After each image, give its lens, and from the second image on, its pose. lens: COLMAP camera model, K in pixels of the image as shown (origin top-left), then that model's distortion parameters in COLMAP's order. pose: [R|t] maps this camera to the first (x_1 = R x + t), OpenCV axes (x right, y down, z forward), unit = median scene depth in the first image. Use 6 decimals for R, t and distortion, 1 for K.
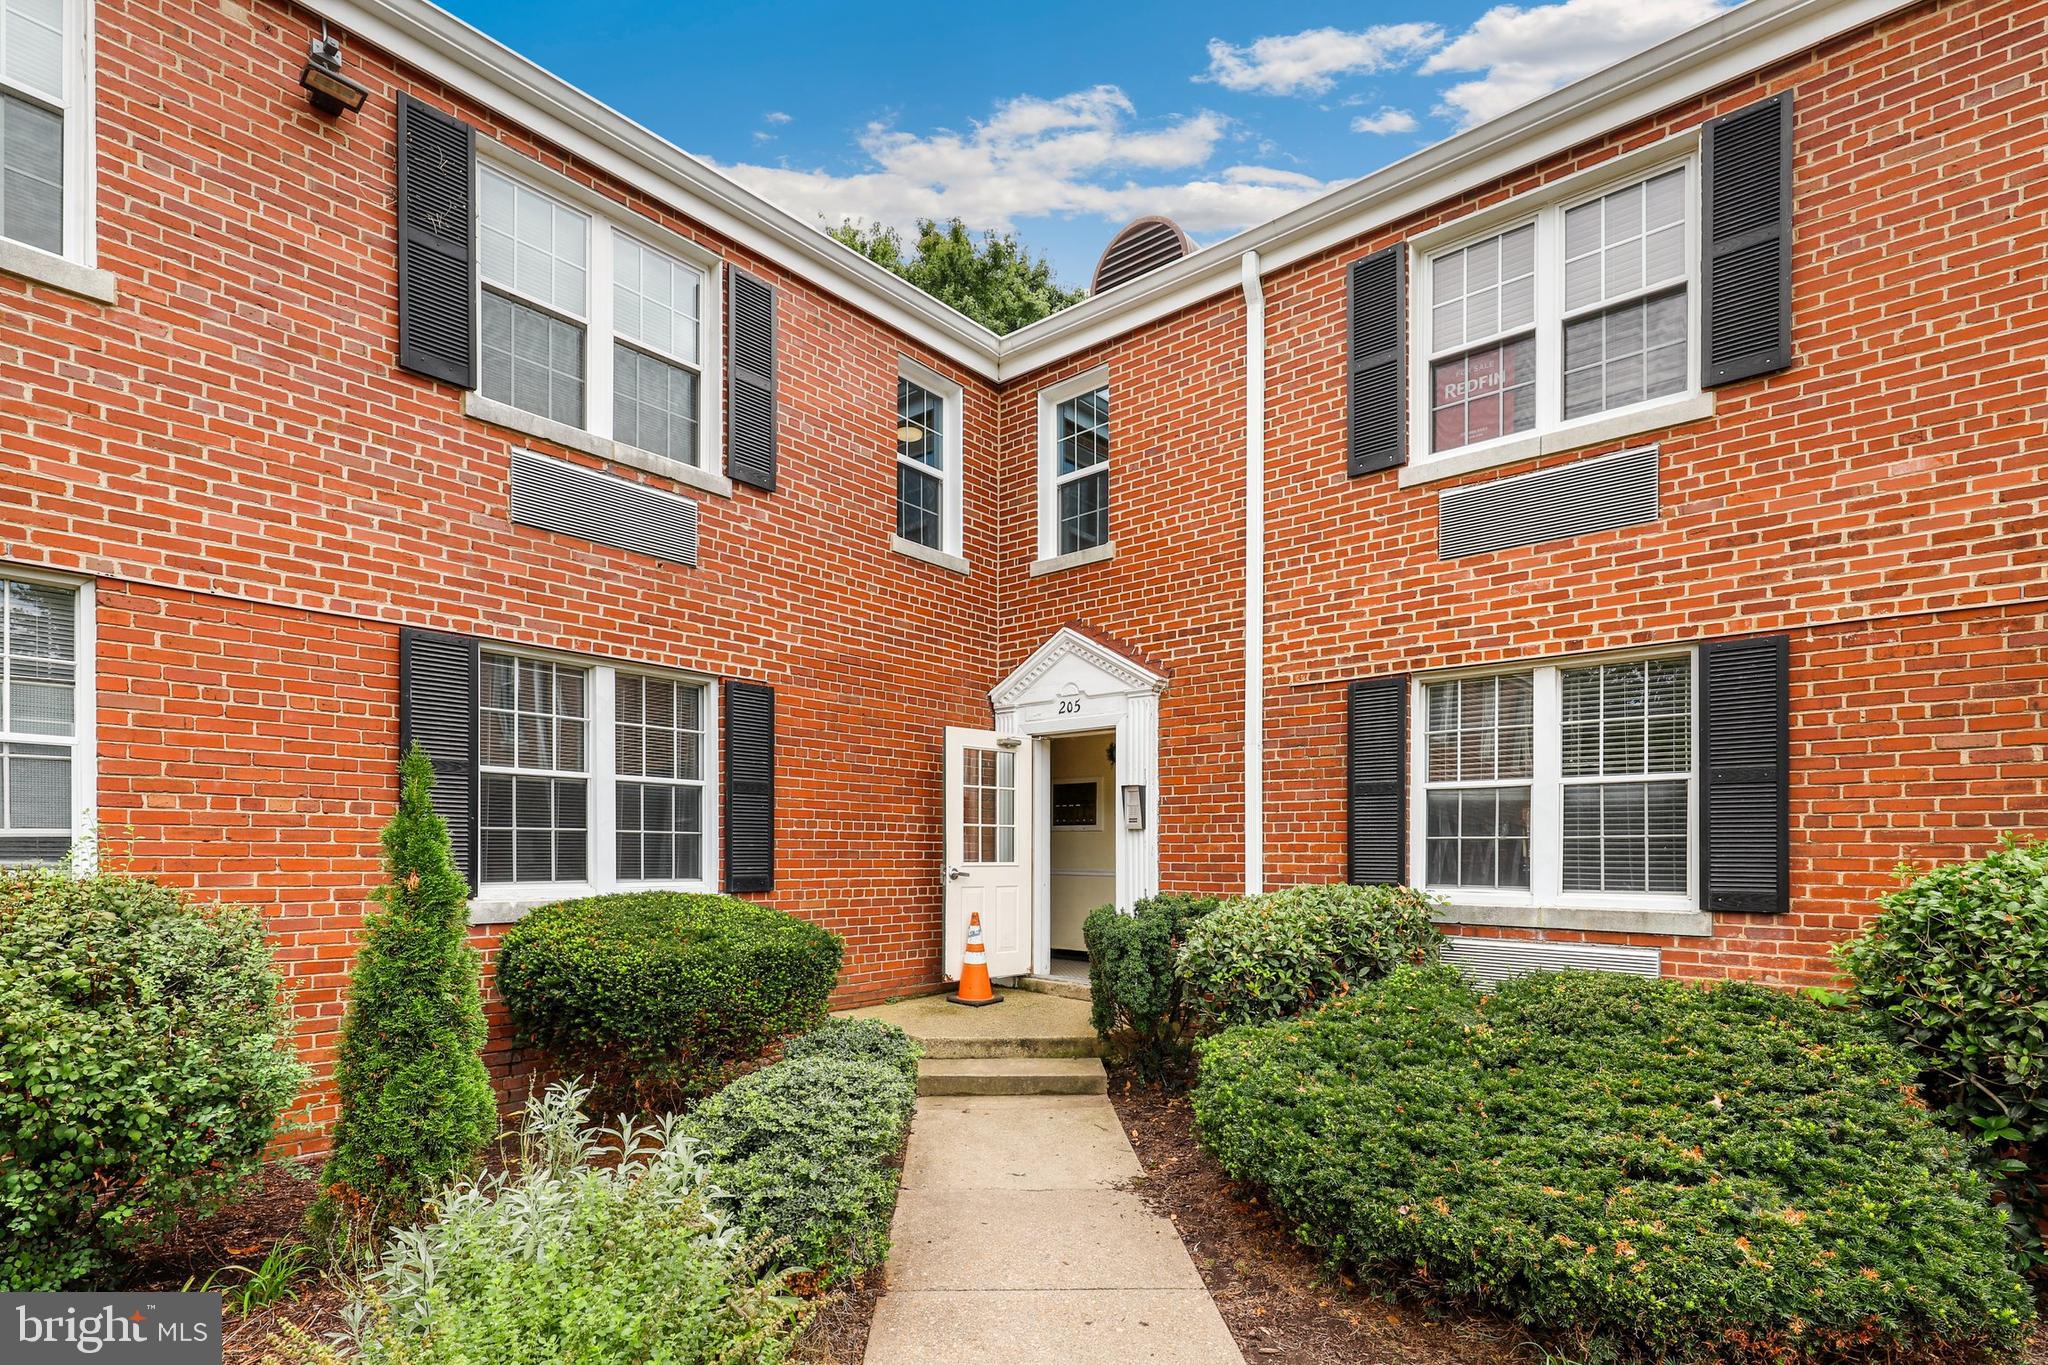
lens RADIAL K [[935.0, 0, 1012.4], [0, 935.0, 704.8], [0, 0, 1]] dist [-0.000047, 0.000064]
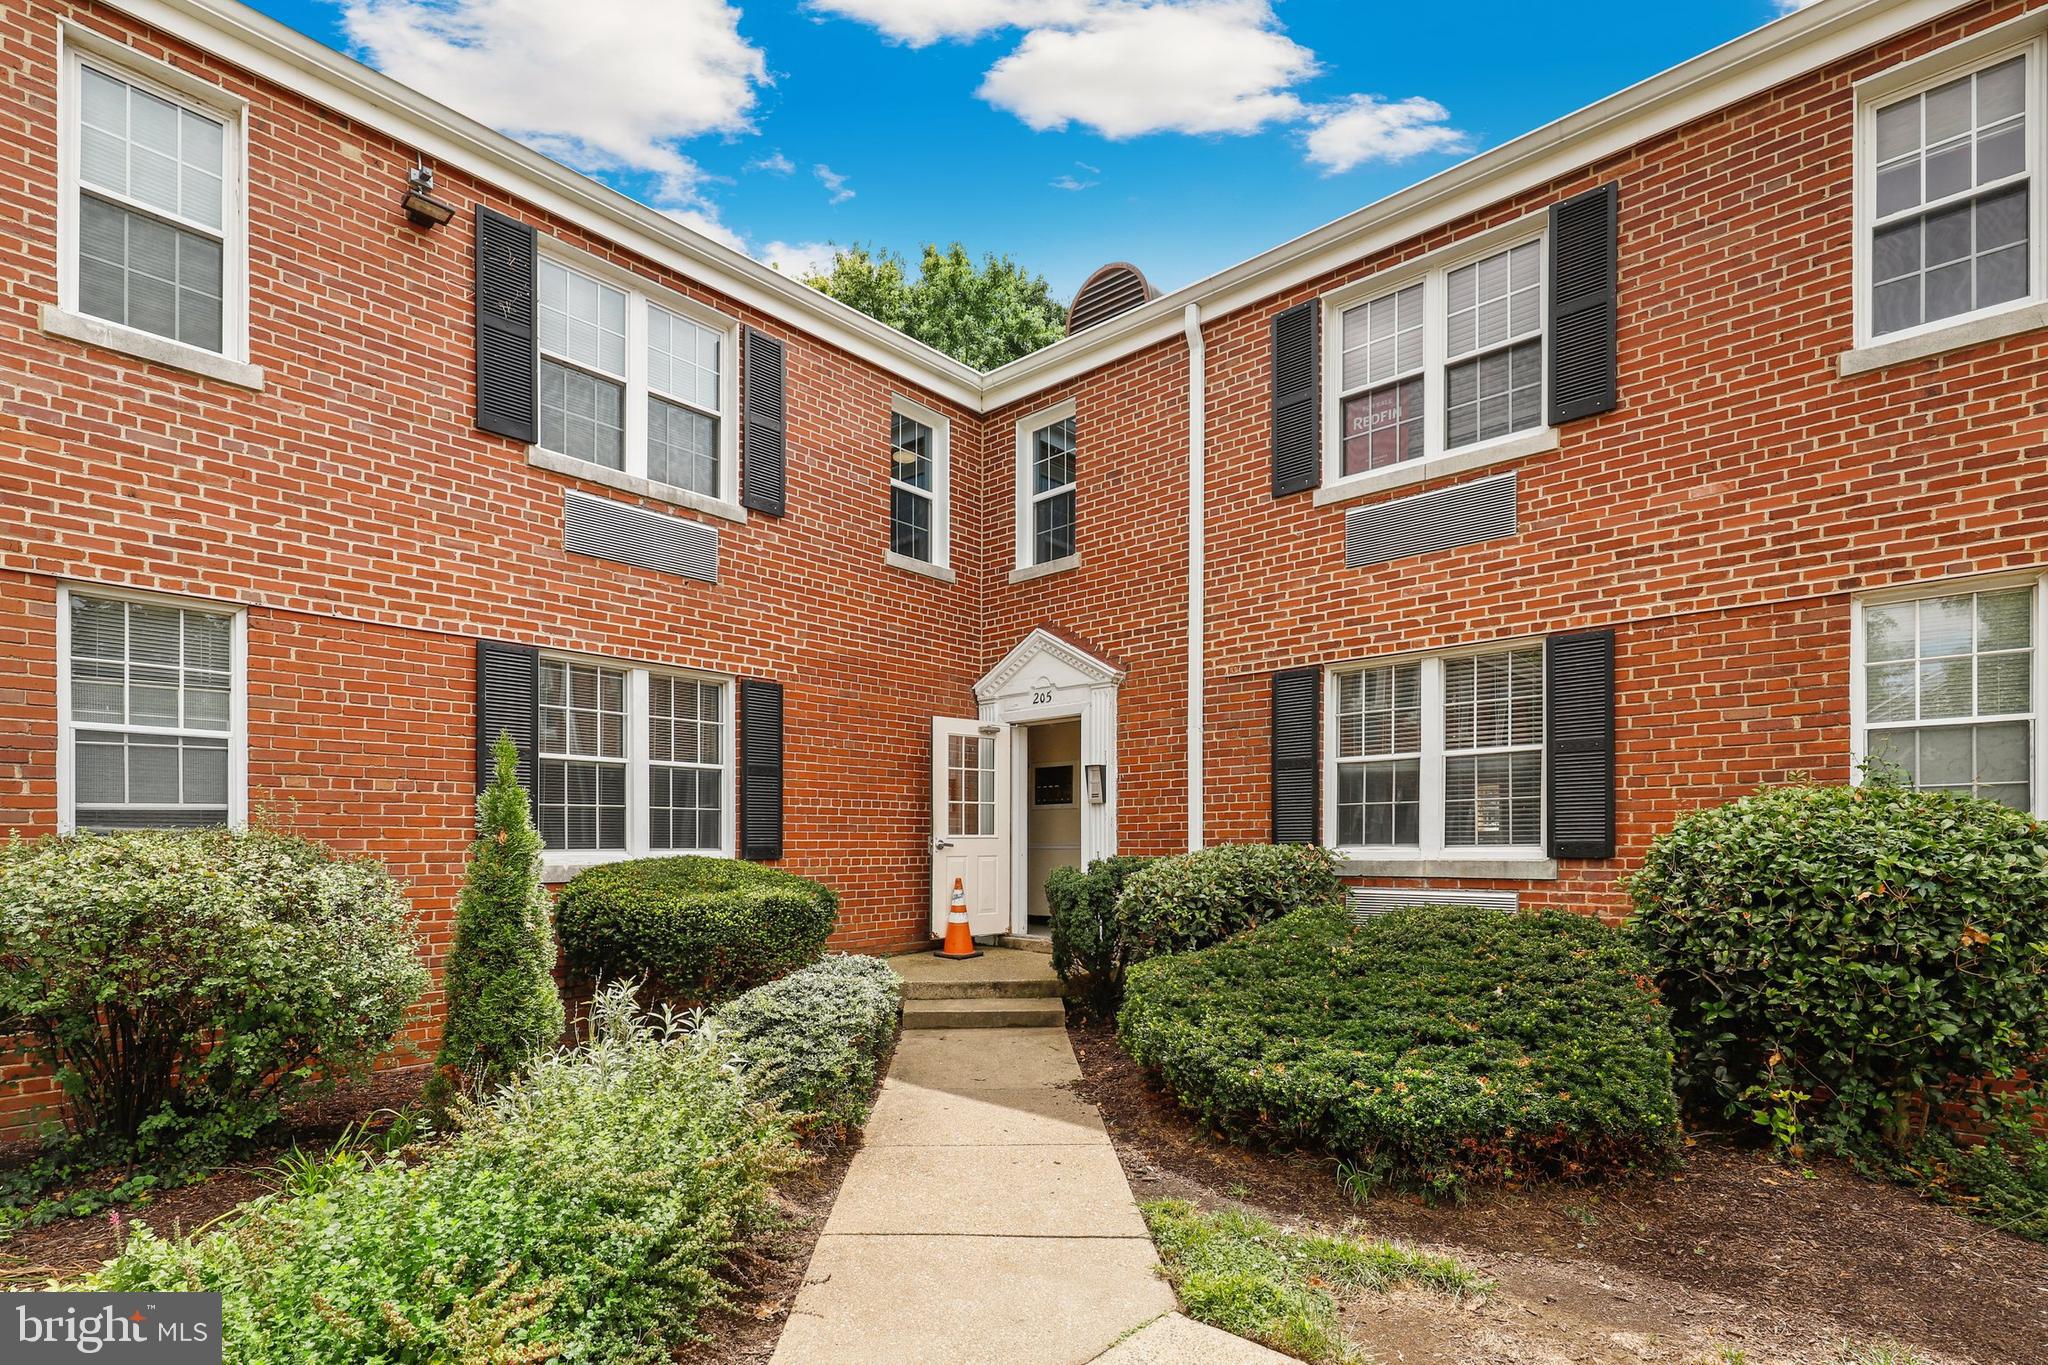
lens RADIAL K [[954.0, 0, 1027.5], [0, 954.0, 648.8], [0, 0, 1]] dist [-0.000311, 0.000254]
pose [[0.999867, -0.015069, -0.006273, 0.072558], [0.014719, 0.998512, -0.052515, 0.004777], [0.007055, 0.052416, 0.998600, -0.234852]]
